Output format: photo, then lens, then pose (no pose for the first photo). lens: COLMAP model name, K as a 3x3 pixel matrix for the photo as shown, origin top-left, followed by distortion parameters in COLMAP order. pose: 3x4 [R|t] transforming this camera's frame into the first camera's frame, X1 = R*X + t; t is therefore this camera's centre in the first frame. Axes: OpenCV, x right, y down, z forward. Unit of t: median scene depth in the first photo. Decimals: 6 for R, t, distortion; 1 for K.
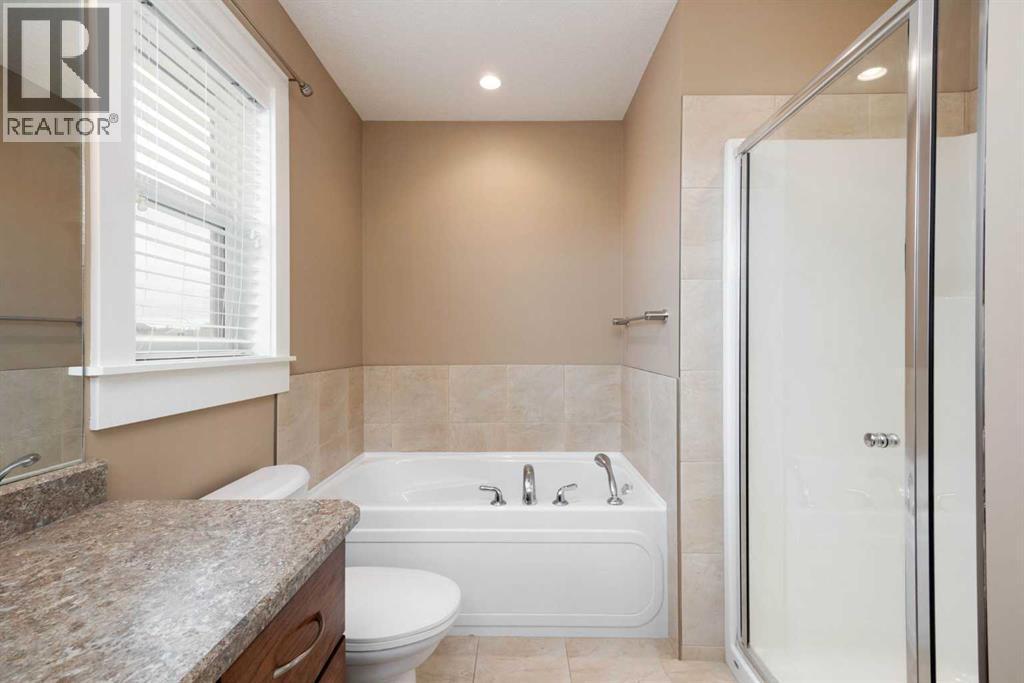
lens RADIAL K [[437.4, 0, 514.6], [0, 437.4, 340.2], [0, 0, 1]] dist [0.017924, -0.000119]
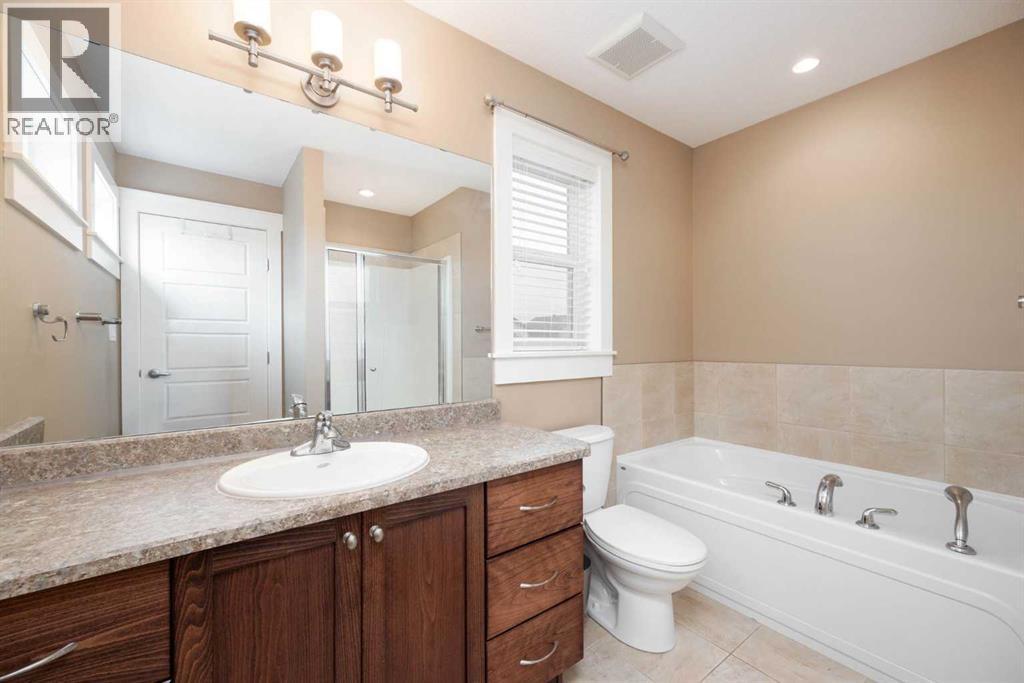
lens RADIAL K [[417.4, 0, 511.0], [0, 417.4, 336.8], [0, 0, 1]] dist [0.000136, -0.000086]
pose [[0.607443, -0.010101, -0.794299, 0.336261], [0.007348, 0.999948, -0.007097, -0.001657], [0.794329, -0.001526, 0.607486, -0.061774]]
